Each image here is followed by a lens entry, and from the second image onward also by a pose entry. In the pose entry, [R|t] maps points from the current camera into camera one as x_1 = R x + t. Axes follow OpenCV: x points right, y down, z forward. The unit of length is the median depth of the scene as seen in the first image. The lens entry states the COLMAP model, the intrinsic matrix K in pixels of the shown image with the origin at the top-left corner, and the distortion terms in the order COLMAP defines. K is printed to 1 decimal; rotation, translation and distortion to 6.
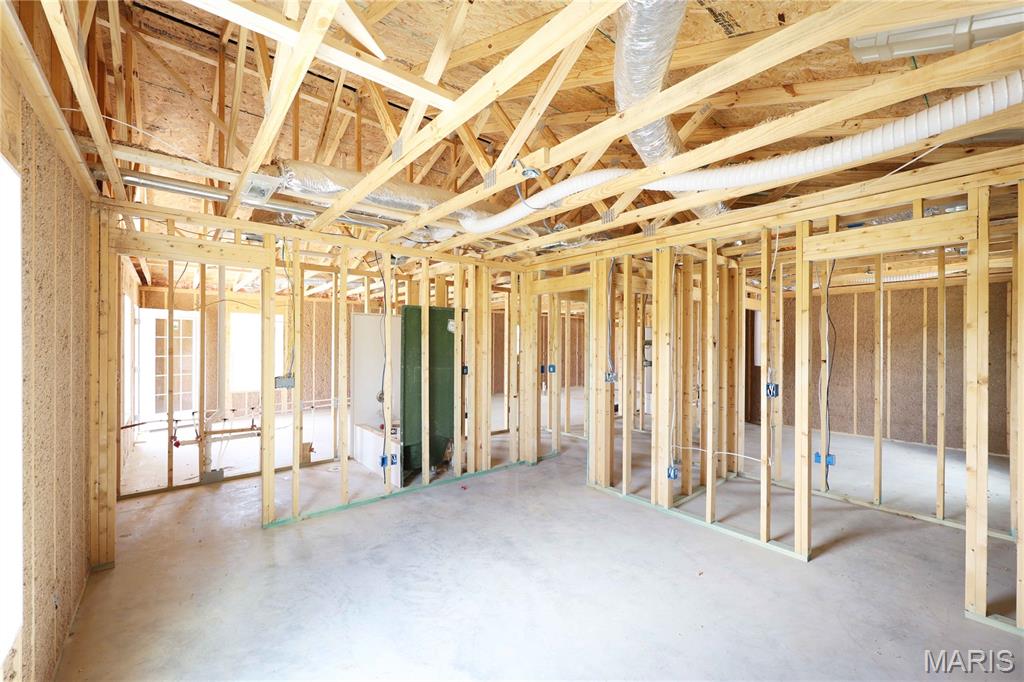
lens RADIAL K [[412.1, 0, 511.6], [0, 412.1, 341.0], [0, 0, 1]] dist [0.000604, 0.000060]
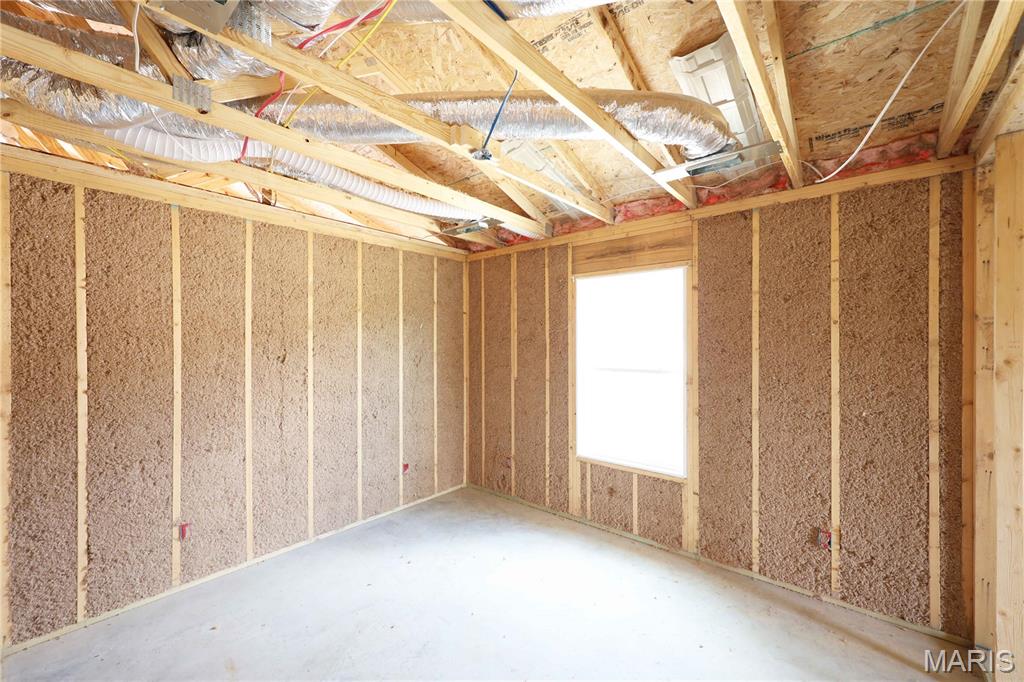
lens RADIAL K [[412.1, 0, 513.5], [0, 412.1, 342.2], [0, 0, 1]] dist [0.000604, 0.000060]
pose [[-0.173466, -0.004616, 0.984829, 0.473986], [-0.003472, 0.999986, 0.004075, 0.004835], [-0.984834, -0.002713, -0.173479, 1.010958]]
